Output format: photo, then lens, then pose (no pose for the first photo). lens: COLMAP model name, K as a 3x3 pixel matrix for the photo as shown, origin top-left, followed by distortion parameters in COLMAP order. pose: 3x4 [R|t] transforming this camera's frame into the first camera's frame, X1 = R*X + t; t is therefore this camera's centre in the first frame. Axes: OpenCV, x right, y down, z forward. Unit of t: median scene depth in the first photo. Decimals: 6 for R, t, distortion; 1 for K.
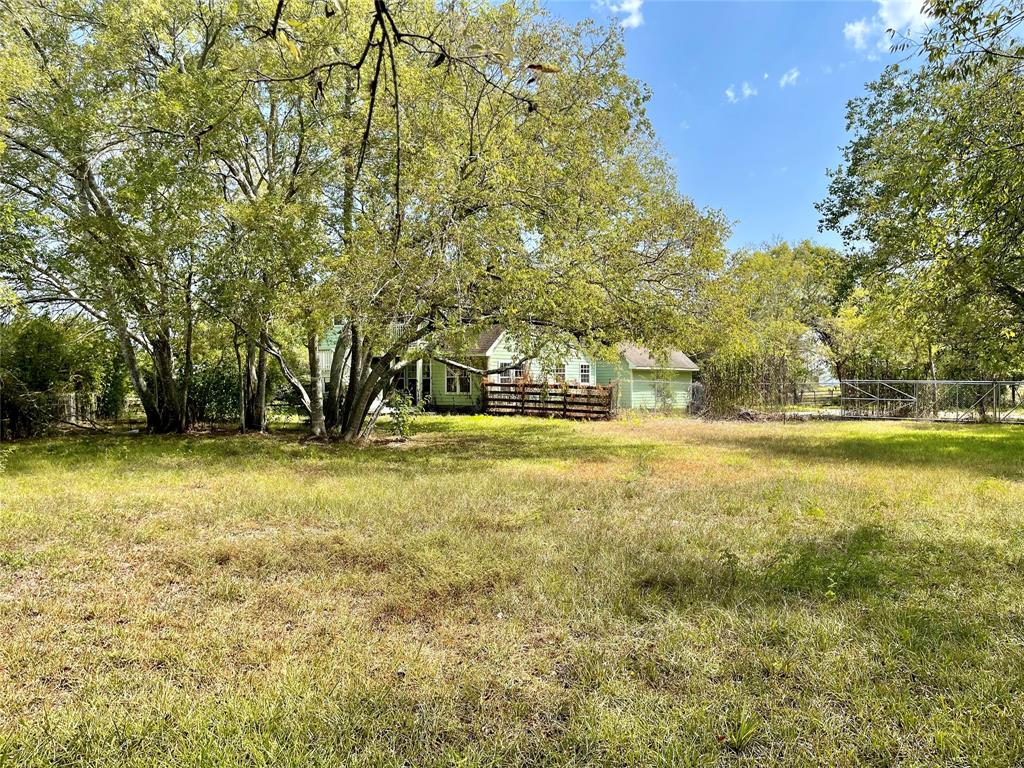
lens RADIAL K [[770.4, 0, 512.1], [0, 770.4, 384.1], [0, 0, 1]] dist [0.032537, -0.059545]
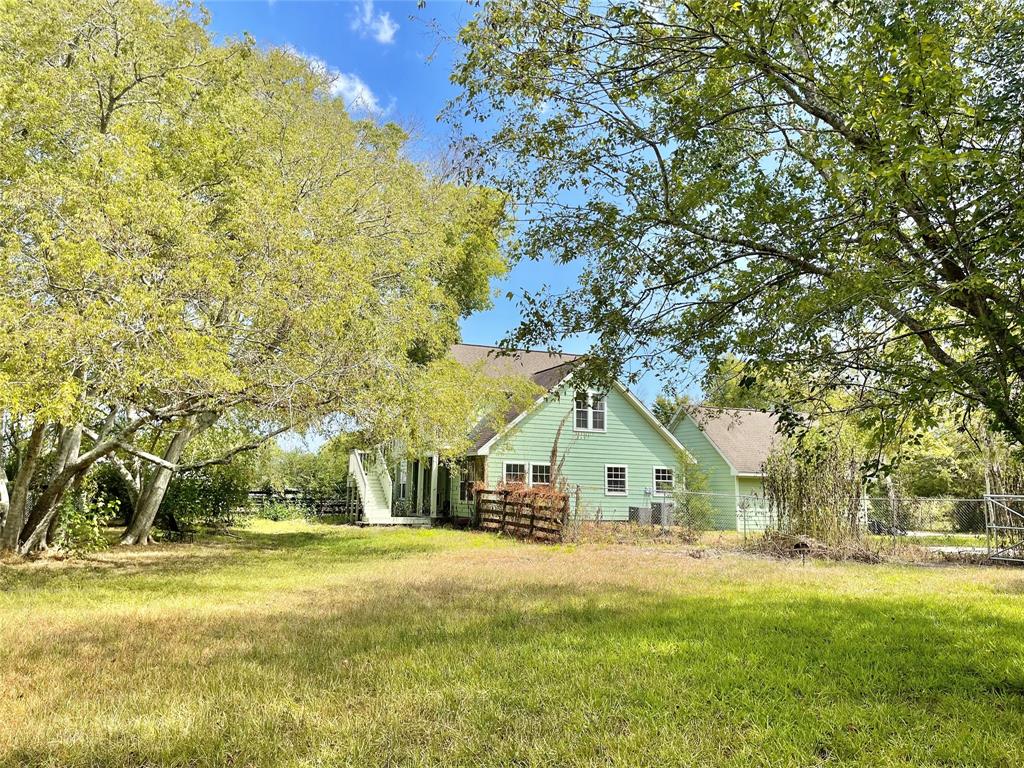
lens RADIAL K [[770.4, 0, 512.5], [0, 770.4, 383.5], [0, 0, 1]] dist [0.032537, -0.059545]
pose [[0.822421, -0.067971, -0.564804, 0.452856], [-0.022737, 0.988116, -0.152021, 0.010353], [0.568425, 0.137867, 0.811101, 0.357180]]
